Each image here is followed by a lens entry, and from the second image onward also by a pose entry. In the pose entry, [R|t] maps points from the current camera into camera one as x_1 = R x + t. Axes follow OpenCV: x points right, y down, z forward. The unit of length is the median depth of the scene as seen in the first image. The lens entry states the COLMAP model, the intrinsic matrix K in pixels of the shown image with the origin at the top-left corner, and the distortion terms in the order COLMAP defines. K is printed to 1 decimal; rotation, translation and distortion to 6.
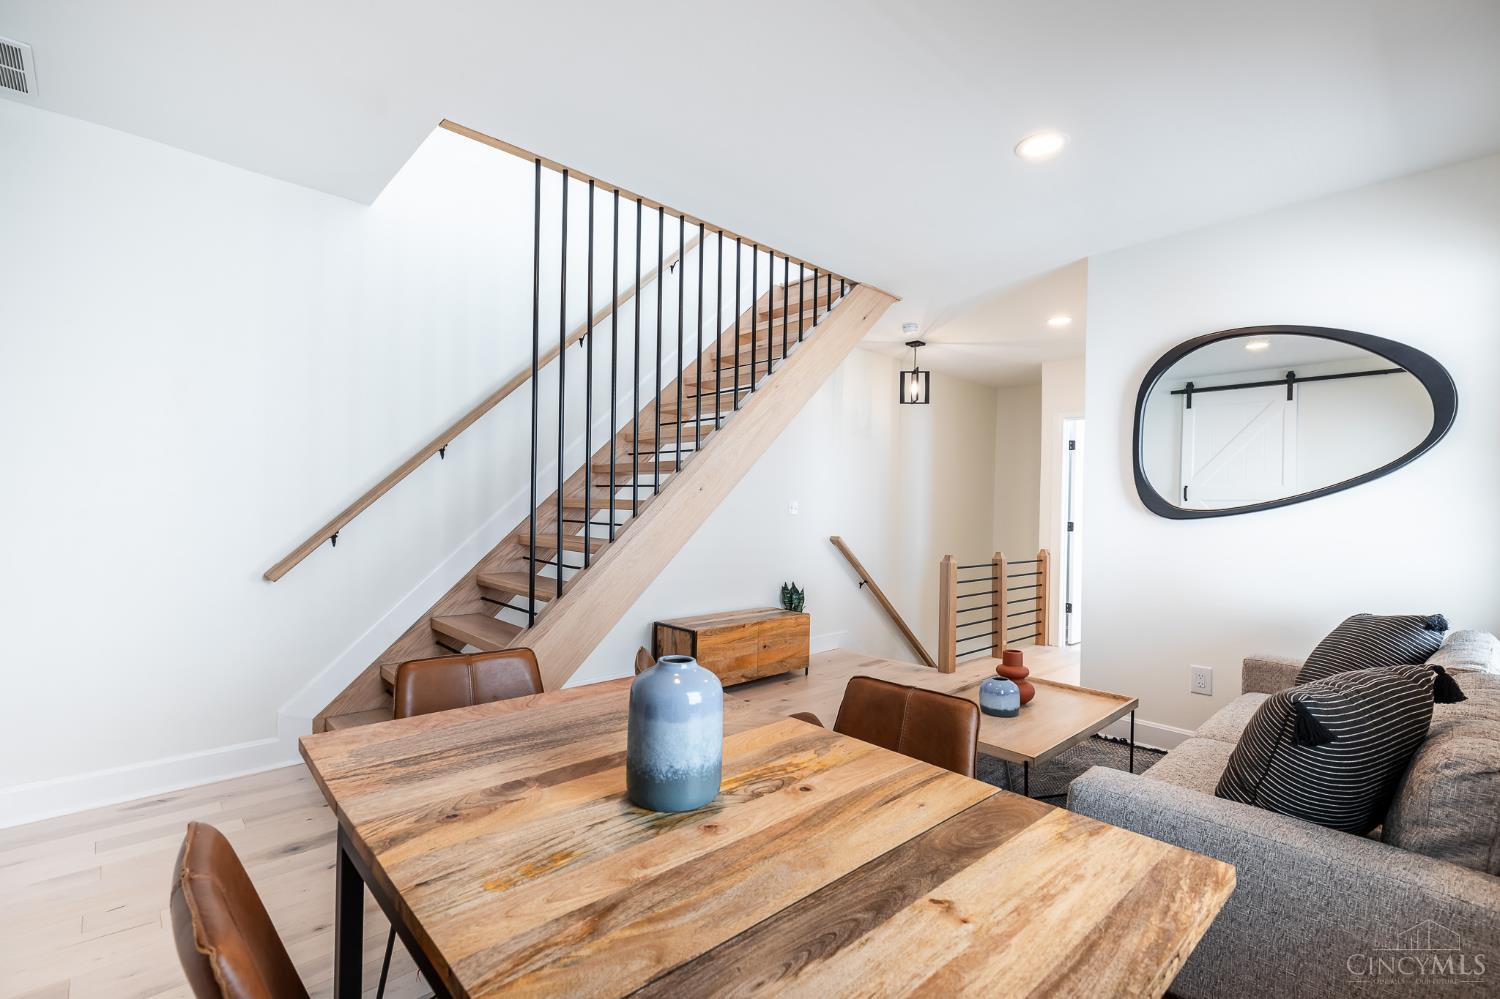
lens RADIAL K [[677.8, 0, 751.4], [0, 677.8, 502.1], [0, 0, 1]] dist [0.011257, -0.002800]
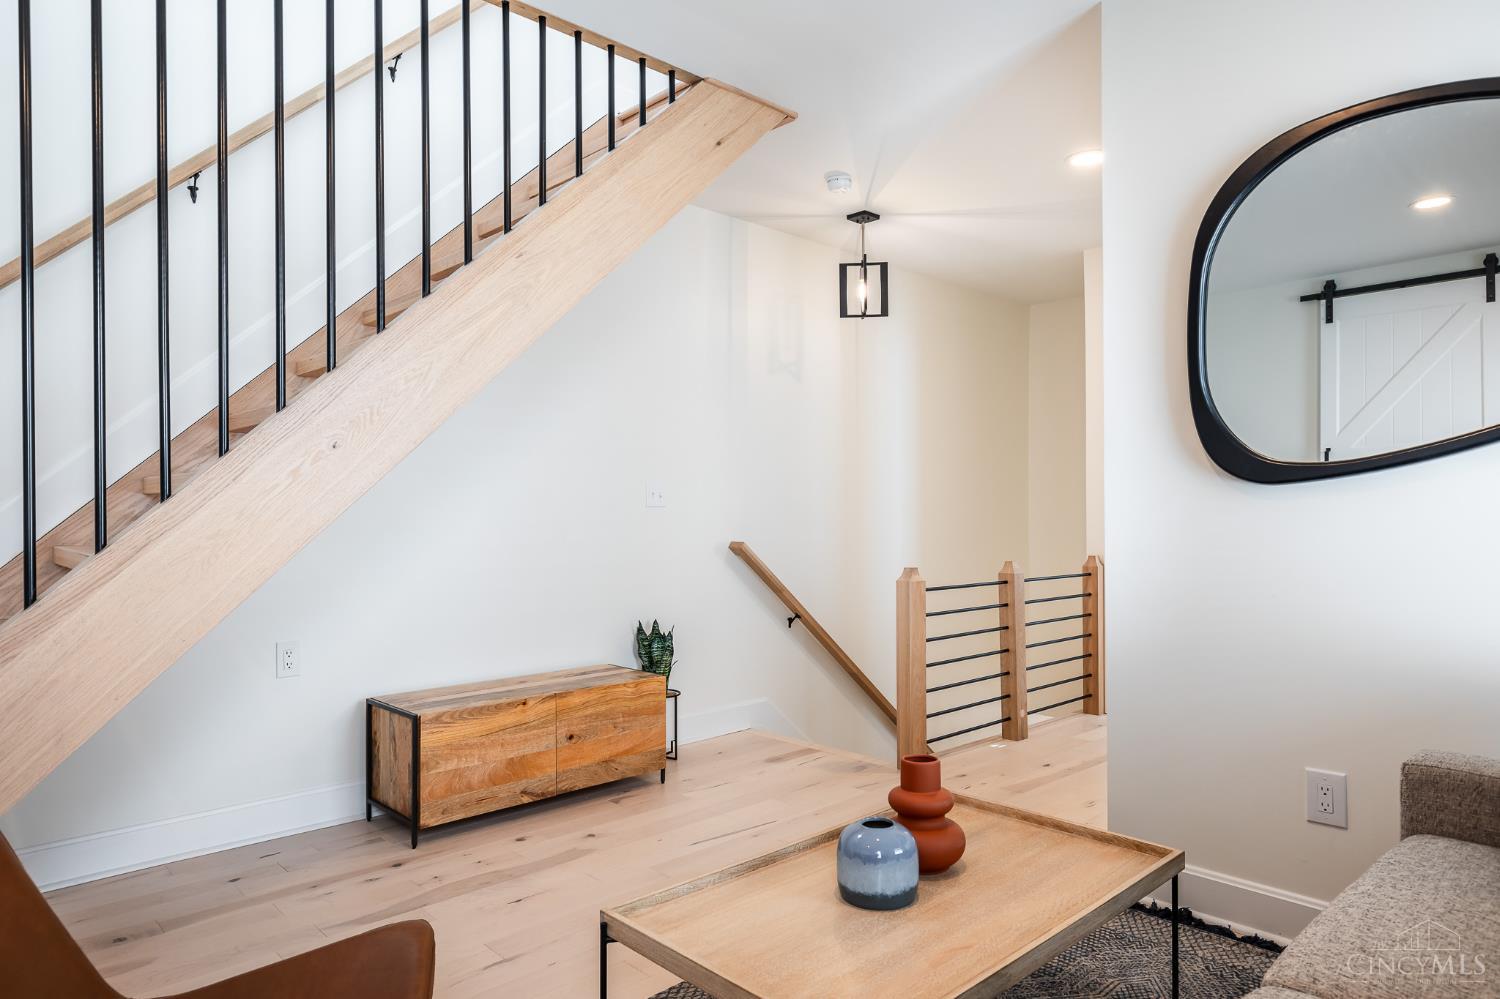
lens RADIAL K [[938.4, 0, 748.6], [0, 938.4, 503.5], [0, 0, 1]] dist [0.009319, -0.006783]
pose [[0.999678, -0.024880, -0.005037, 0.149205], [0.024863, 0.999685, -0.003476, 0.021161], [0.005122, 0.003350, 0.999981, 0.184667]]
